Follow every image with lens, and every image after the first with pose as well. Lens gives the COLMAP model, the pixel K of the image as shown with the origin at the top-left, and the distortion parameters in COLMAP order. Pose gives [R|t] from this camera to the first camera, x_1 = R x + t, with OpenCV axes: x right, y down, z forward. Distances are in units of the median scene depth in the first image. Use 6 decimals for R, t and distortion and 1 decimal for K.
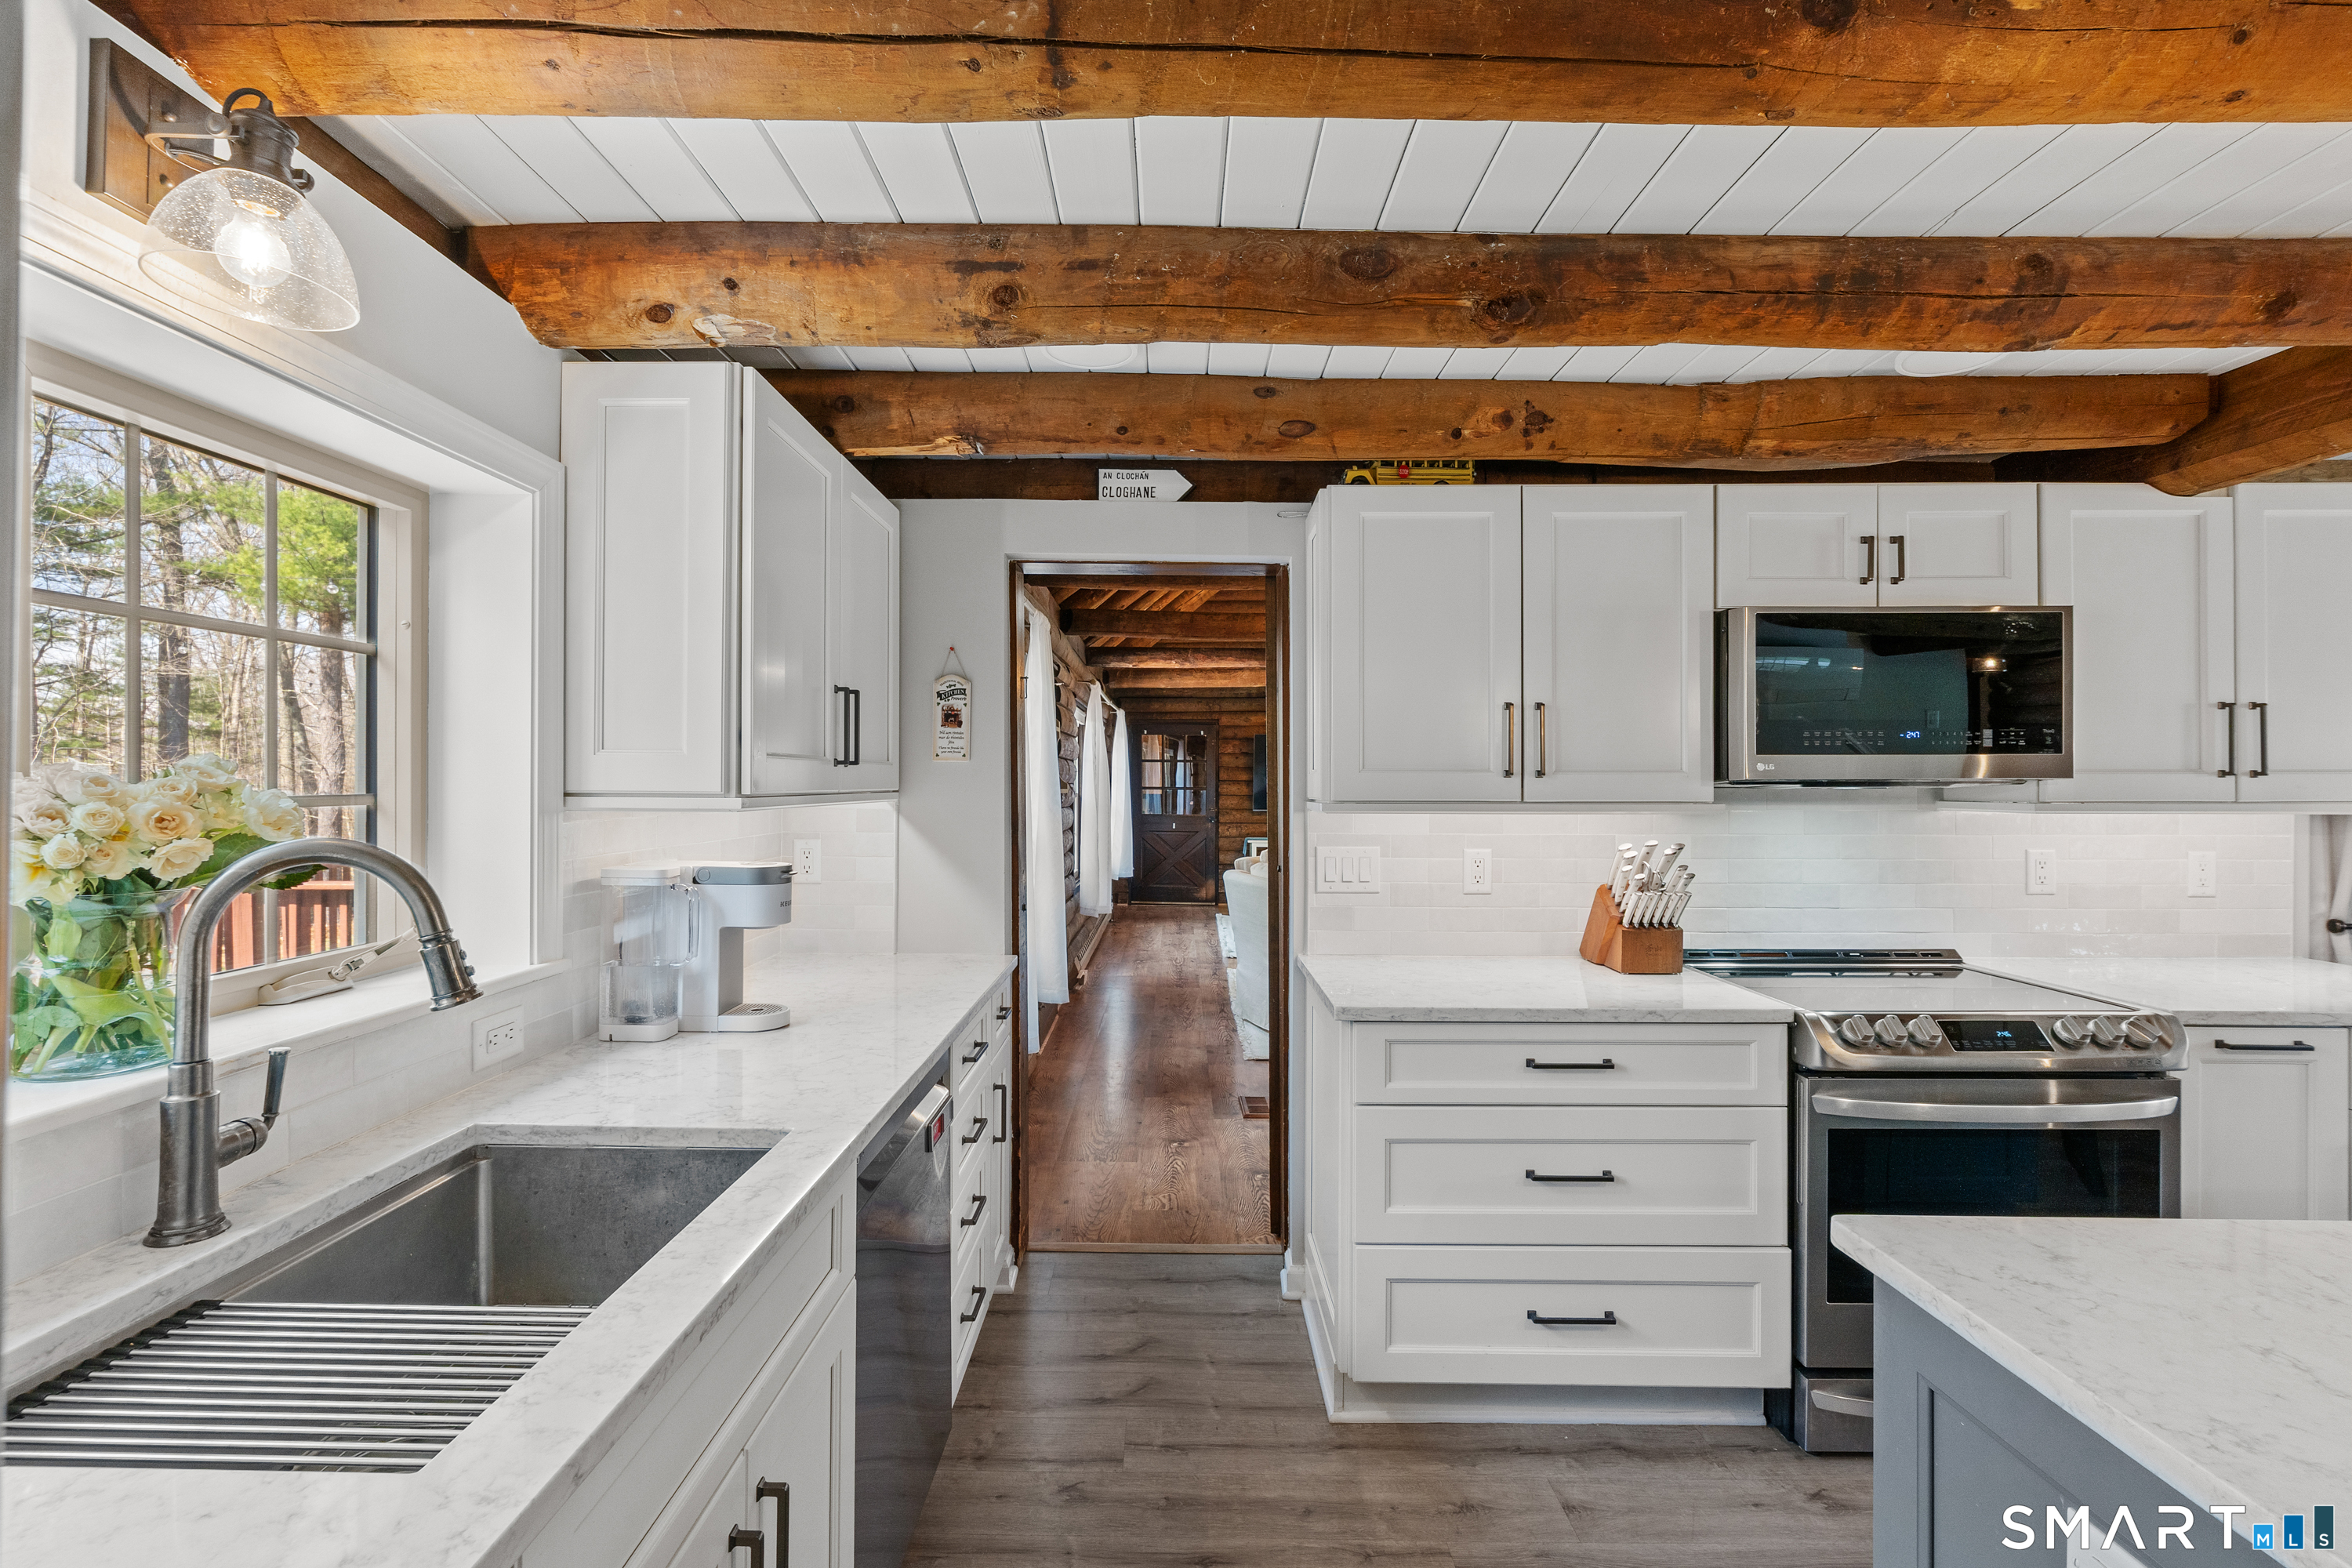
lens RADIAL K [[1083.0, 0, 1148.2], [0, 1083.0, 779.8], [0, 0, 1]] dist [-0.014944, 0.010128]
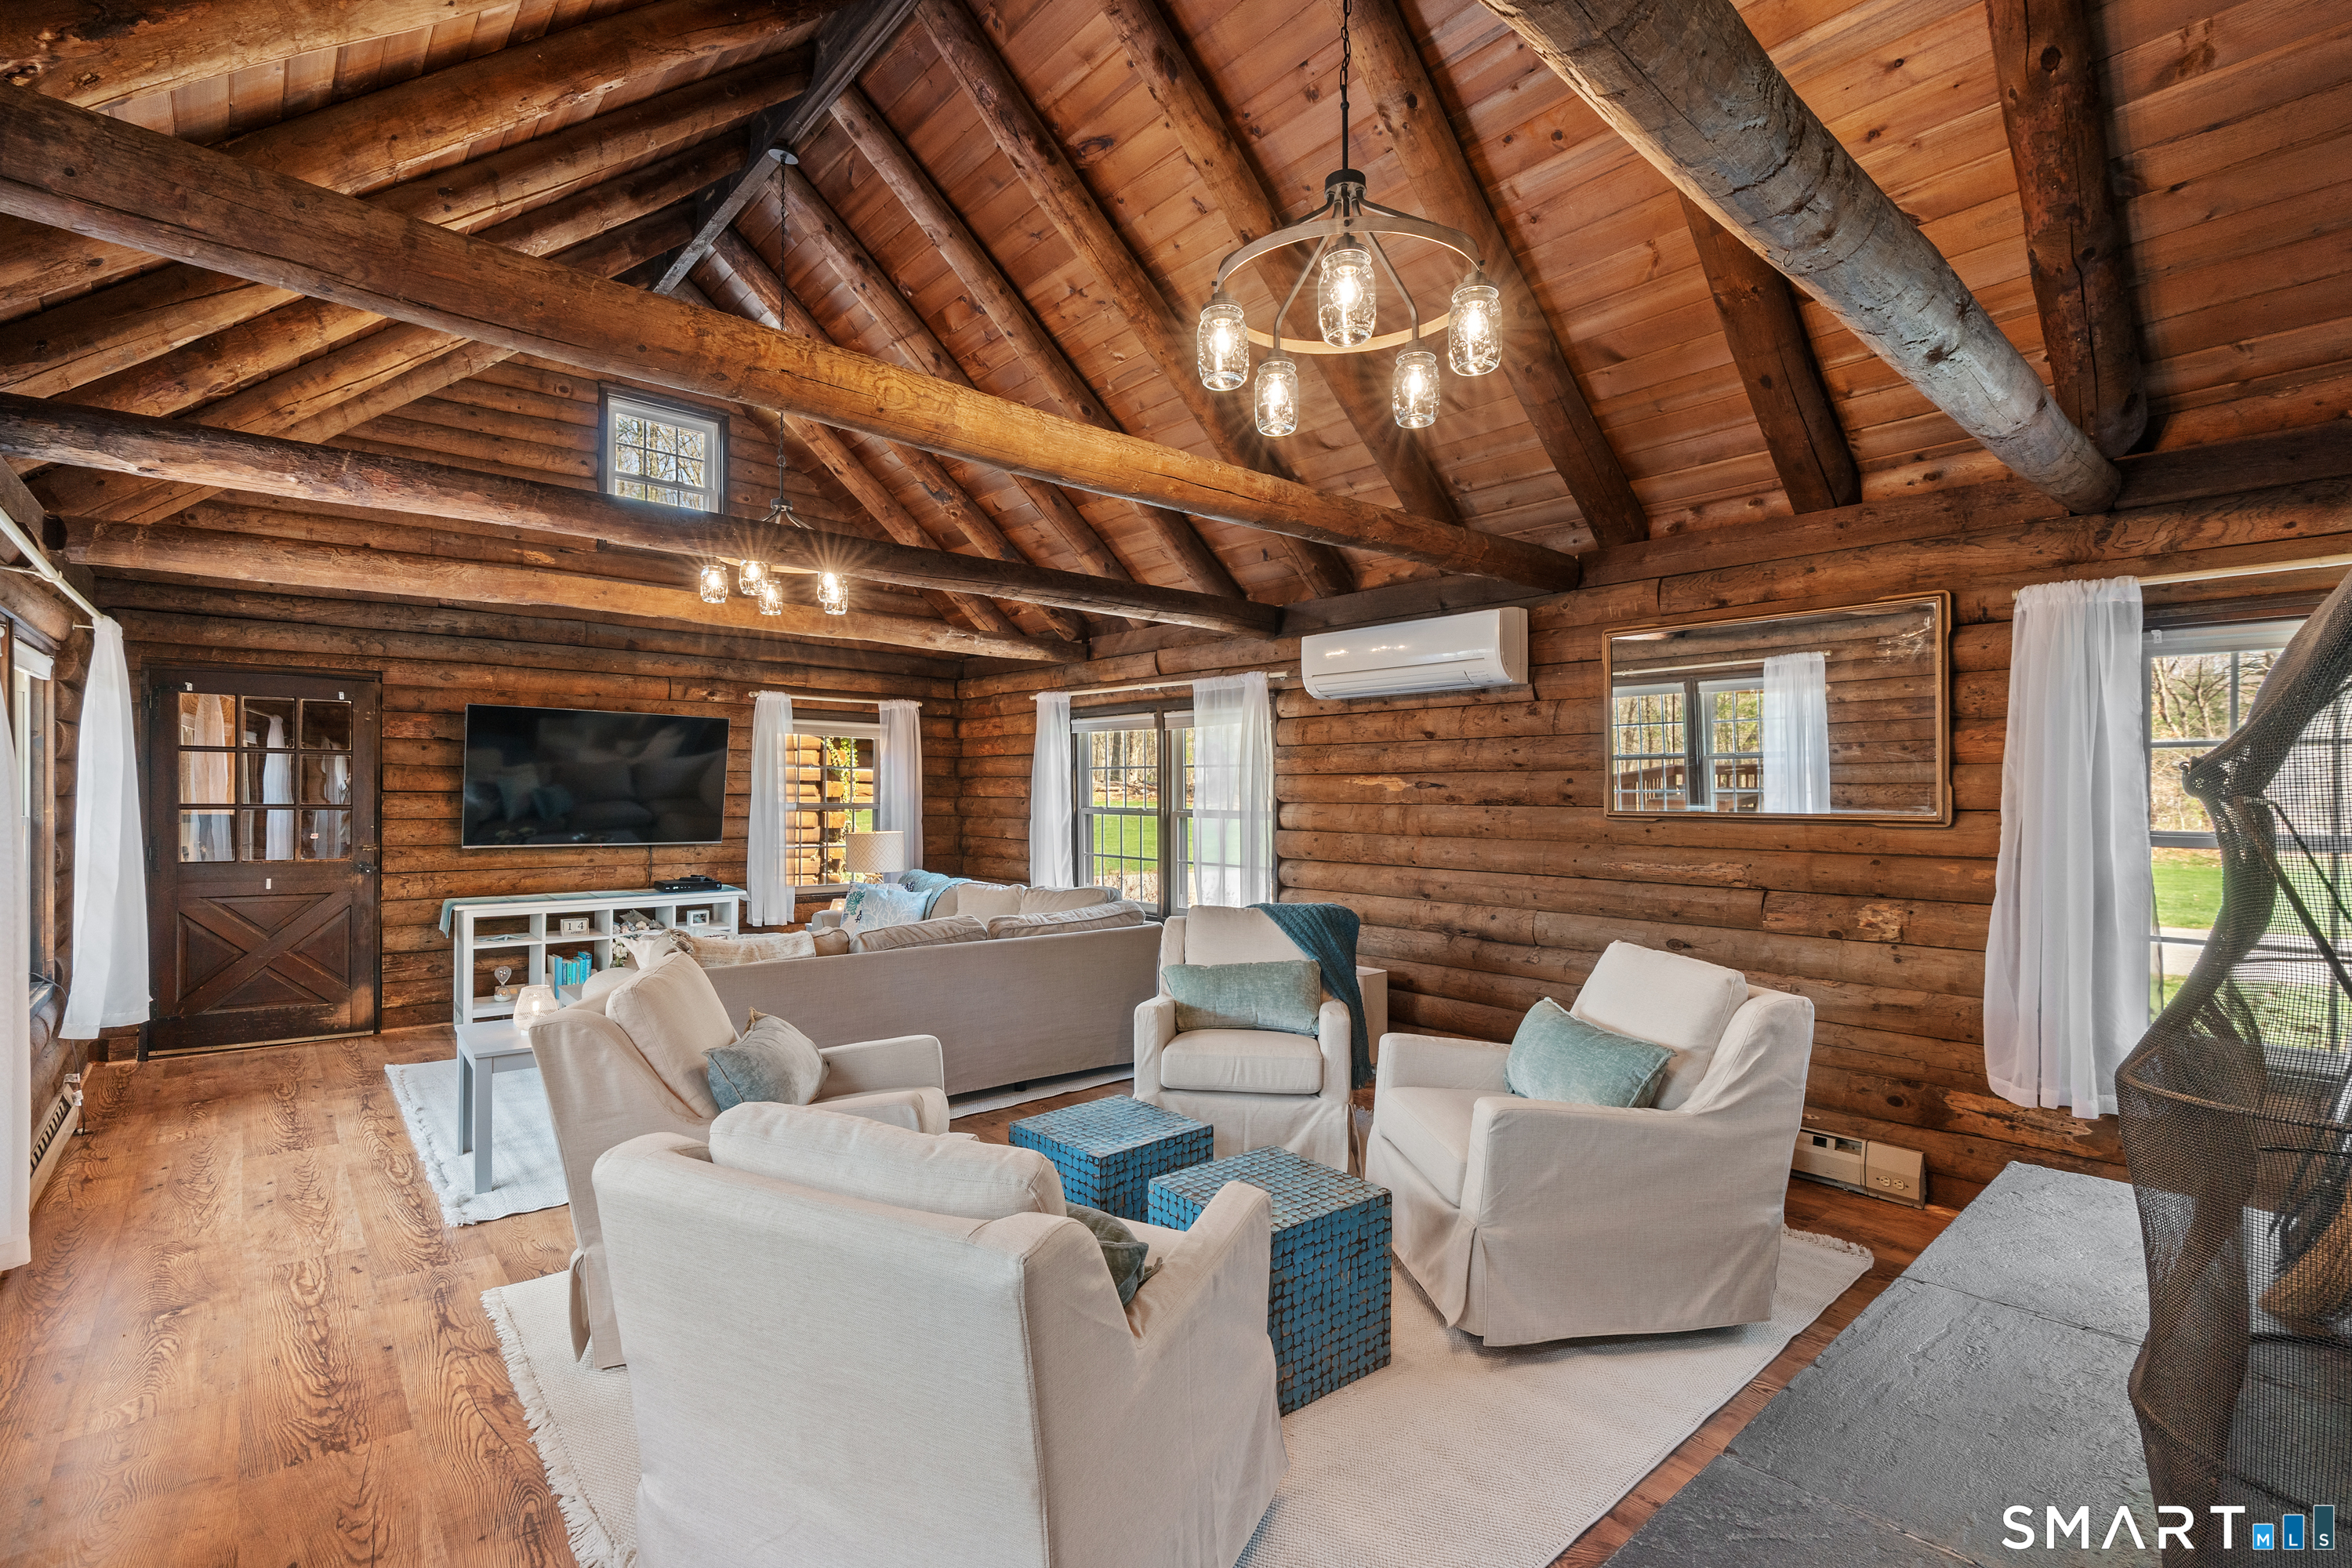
lens RADIAL K [[1078.6, 0, 1175.0], [0, 1078.6, 790.8], [0, 0, 1]] dist [-0.001129, -0.000473]
pose [[0.739107, -0.000157, 0.673588, -0.001095], [-0.001703, 0.999996, 0.002102, -0.001113], [-0.673586, -0.002700, 0.739104, 0.369669]]
